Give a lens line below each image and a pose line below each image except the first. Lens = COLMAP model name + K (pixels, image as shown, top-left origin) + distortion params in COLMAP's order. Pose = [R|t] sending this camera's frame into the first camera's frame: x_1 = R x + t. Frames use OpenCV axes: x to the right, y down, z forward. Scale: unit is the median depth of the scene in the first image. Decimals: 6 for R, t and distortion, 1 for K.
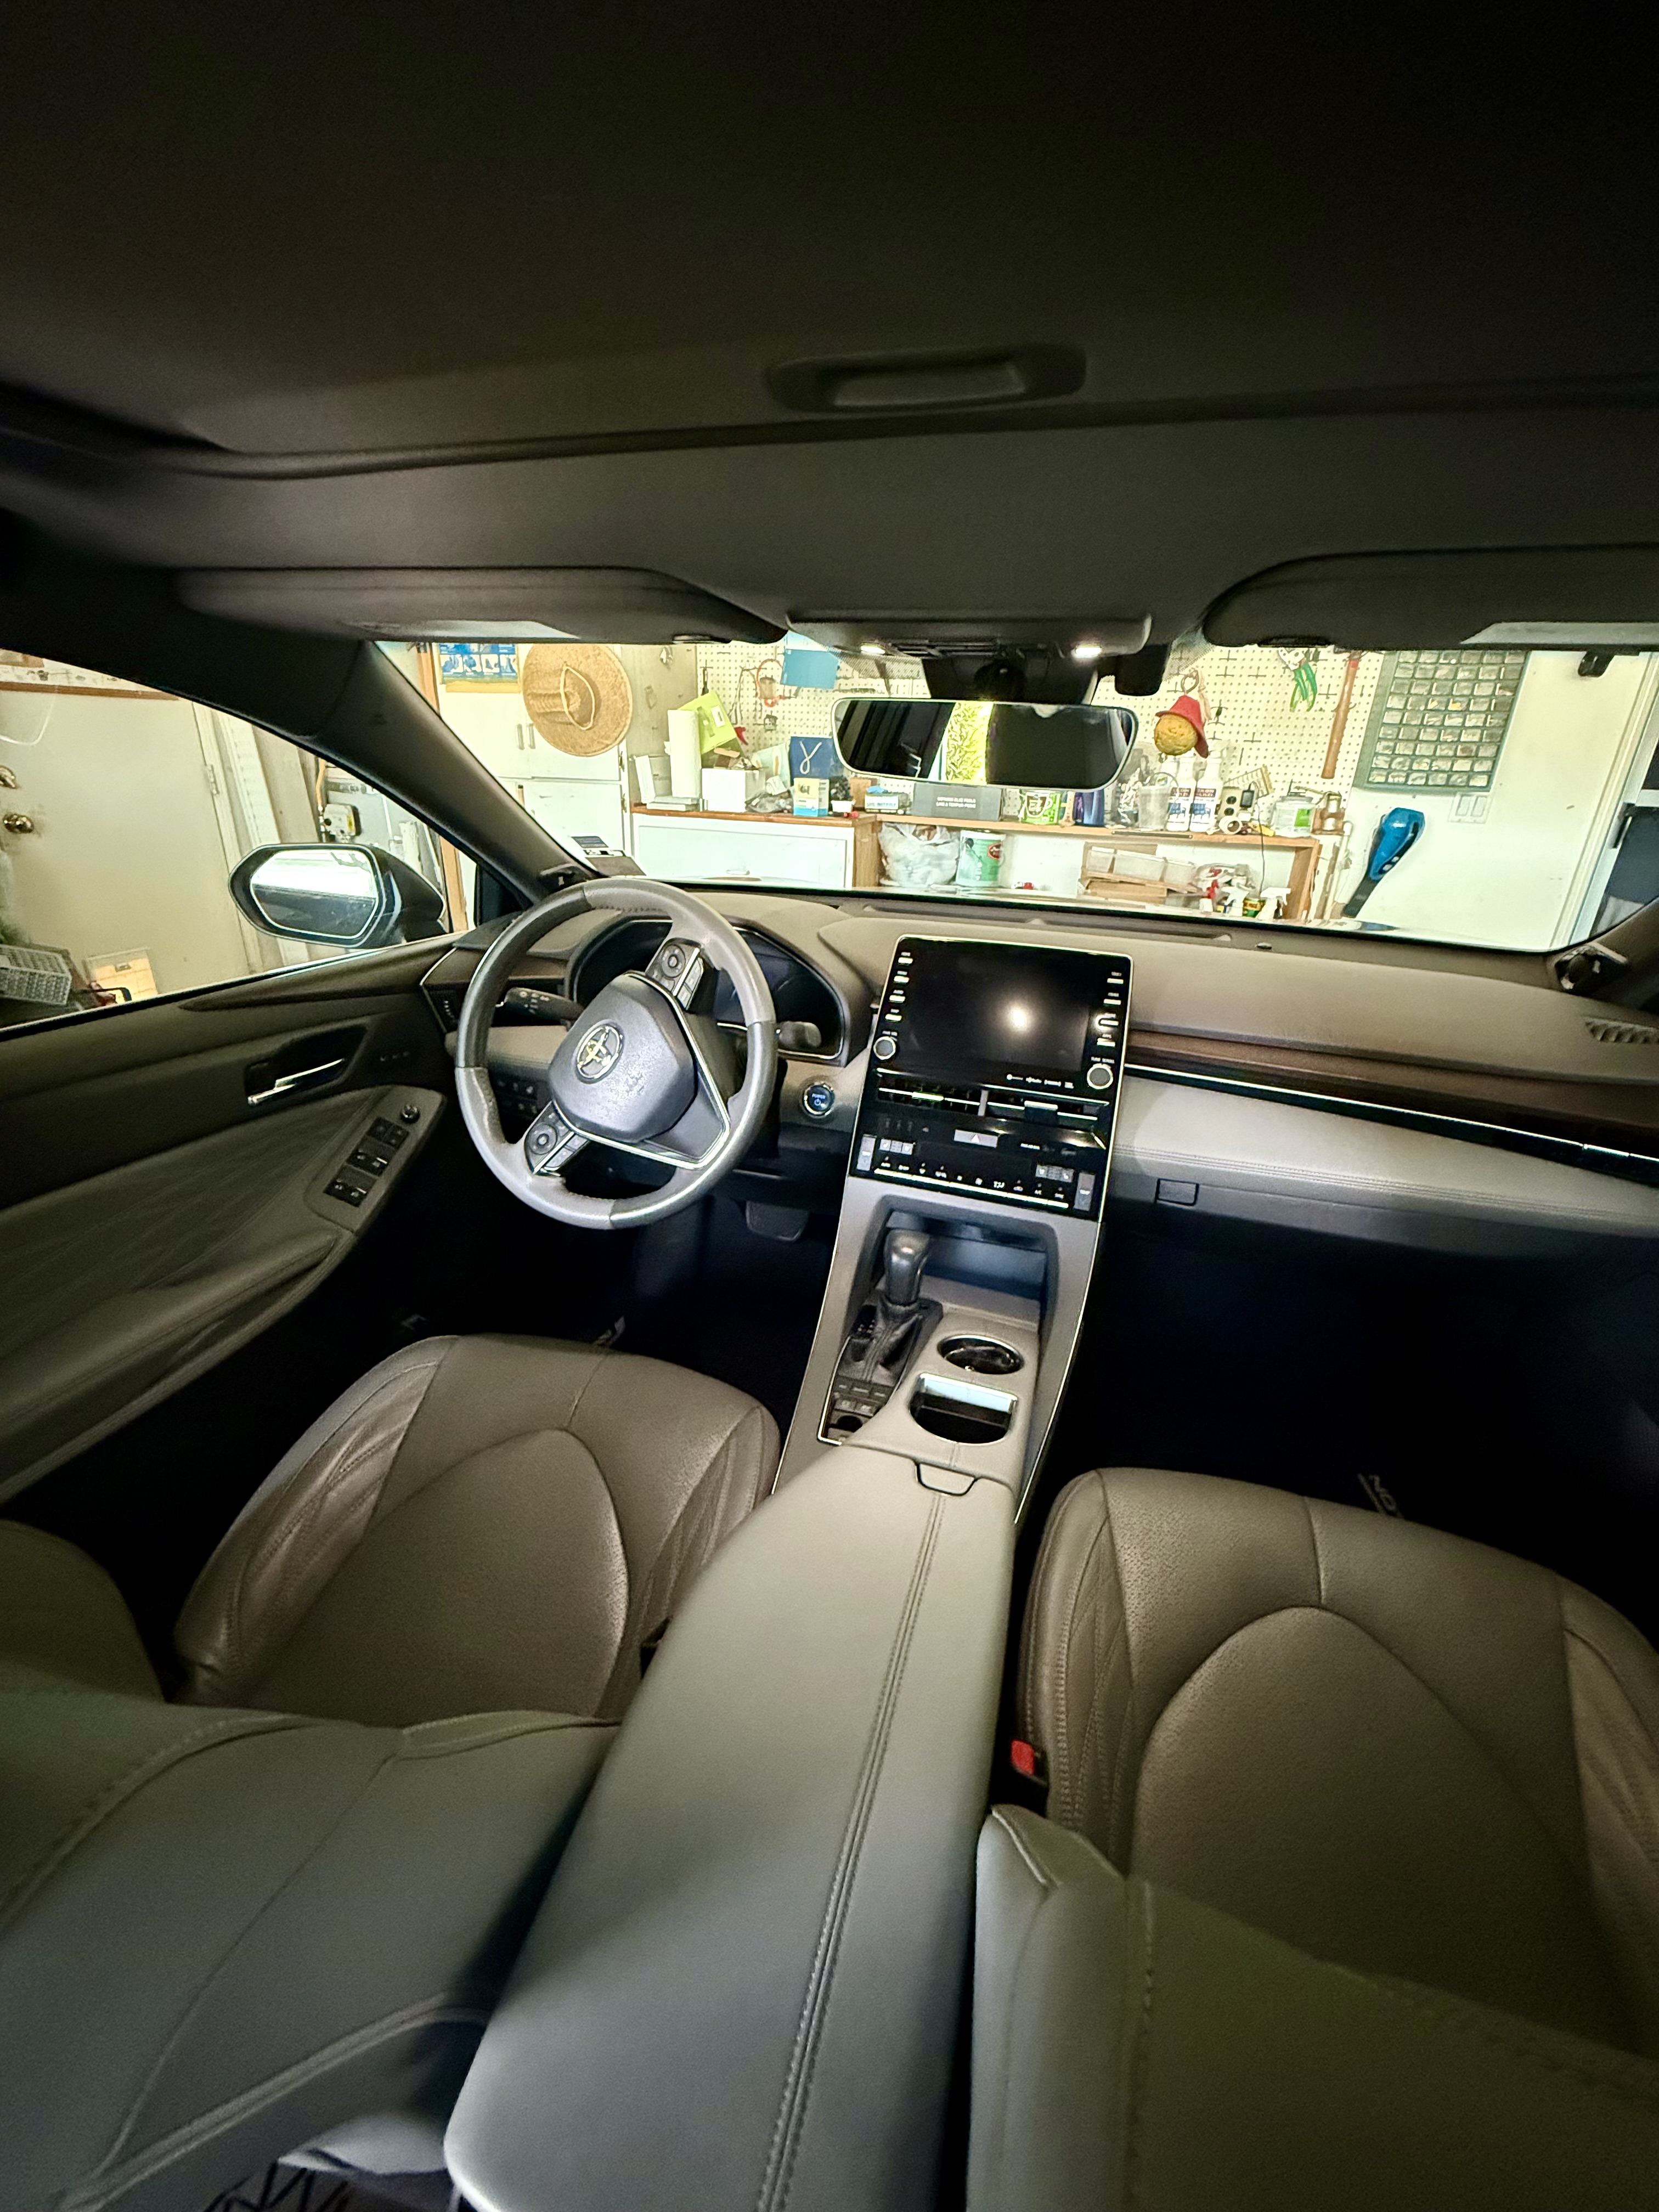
lens RADIAL K [[868.9, 0, 837.7], [0, 868.9, 1098.5], [0, 0, 1]] dist [-0.002821, -0.000015]
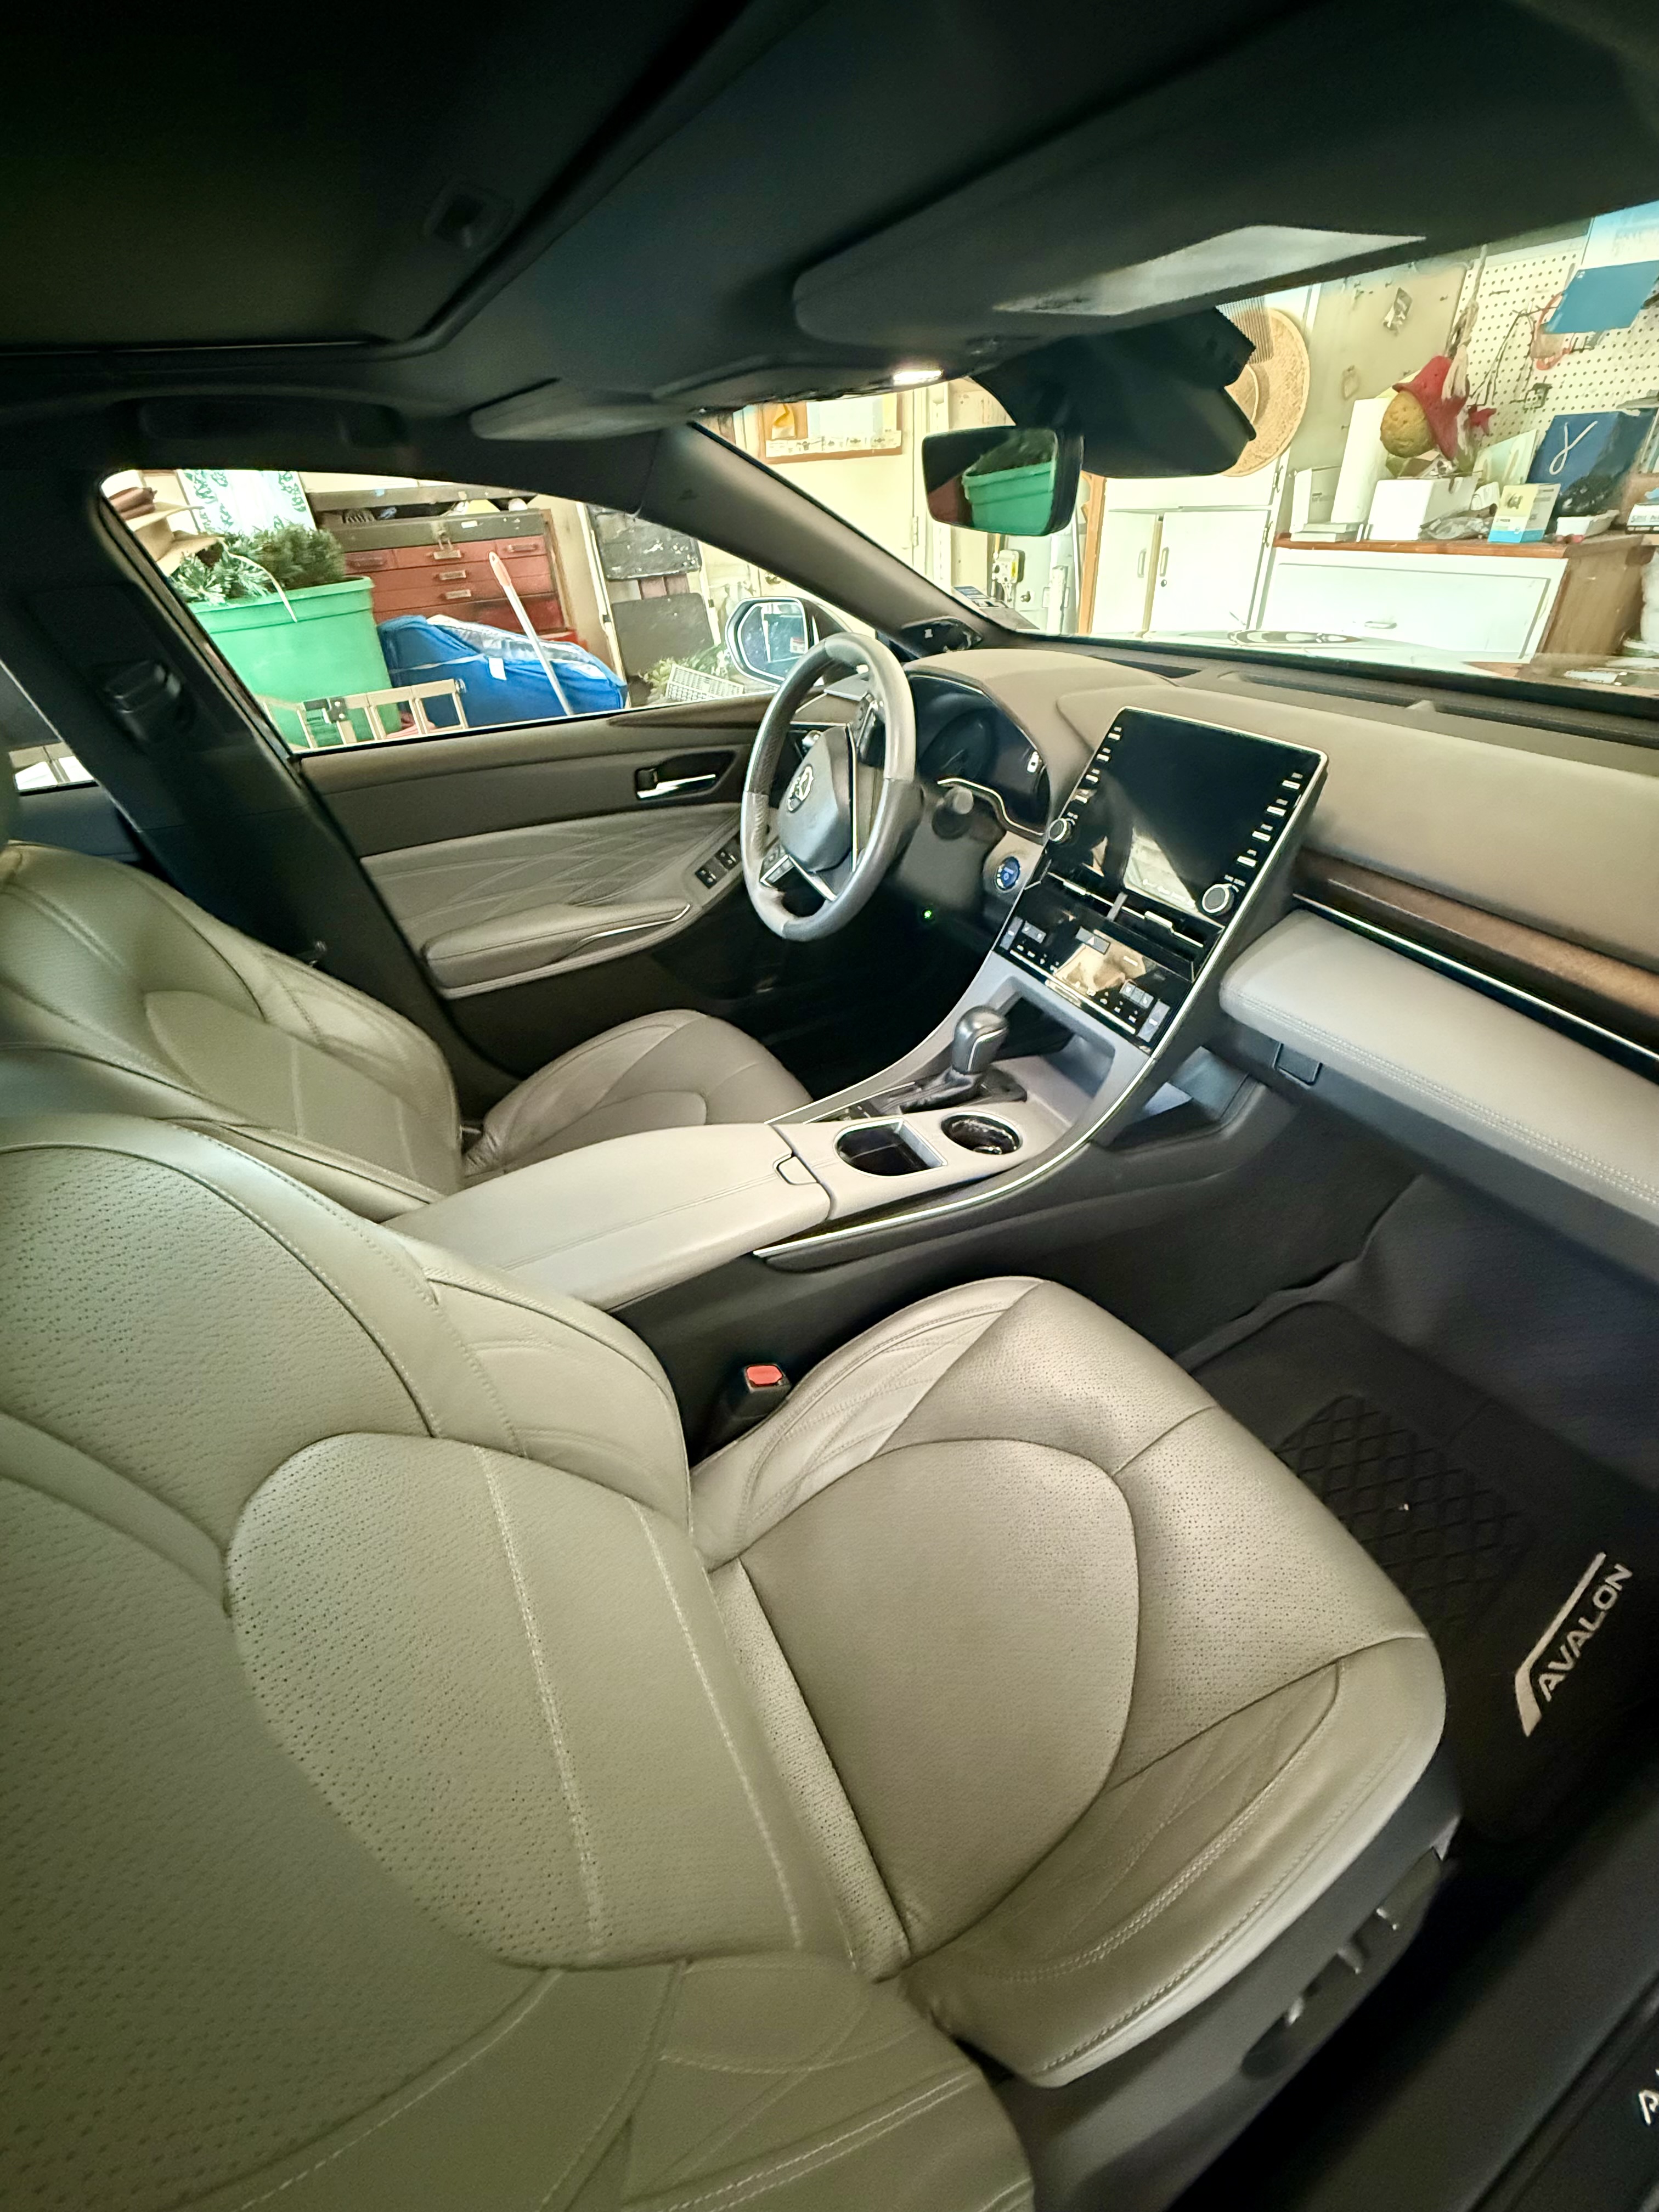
lens RADIAL K [[868.9, 0, 844.9], [0, 868.9, 1103.8], [0, 0, 1]] dist [-0.002821, -0.000015]
pose [[0.708961, 0.349340, -0.612647, 0.590283], [-0.184831, 0.930370, 0.316622, -0.037419], [0.680597, -0.111236, 0.724164, 0.105184]]
